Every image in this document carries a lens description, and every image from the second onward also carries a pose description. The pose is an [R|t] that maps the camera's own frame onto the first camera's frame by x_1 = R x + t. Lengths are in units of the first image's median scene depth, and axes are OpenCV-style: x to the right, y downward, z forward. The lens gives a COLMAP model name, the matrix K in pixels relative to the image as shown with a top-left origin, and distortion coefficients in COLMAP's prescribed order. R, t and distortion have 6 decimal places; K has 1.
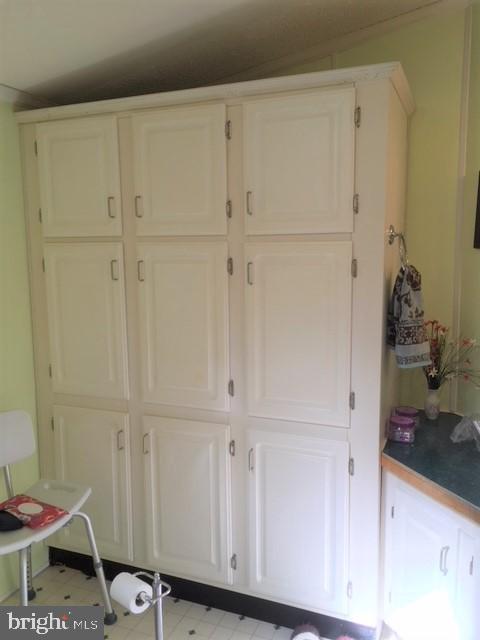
lens RADIAL K [[548.6, 0, 239.9], [0, 548.6, 318.5], [0, 0, 1]] dist [0.078896, -0.101786]
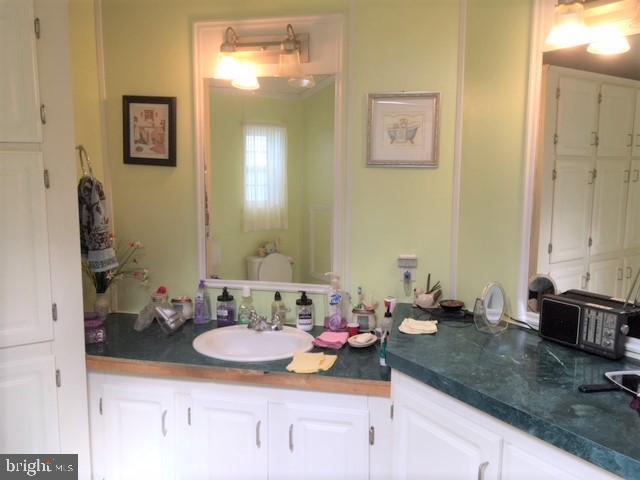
lens RADIAL K [[548.6, 0, 321.4], [0, 548.6, 240.8], [0, 0, 1]] dist [0.078896, -0.101786]
pose [[0.572876, -0.096764, 0.813910, -0.331137], [0.101865, 0.993714, 0.046443, 0.023516], [-0.813288, 0.056303, 0.579131, 0.018058]]
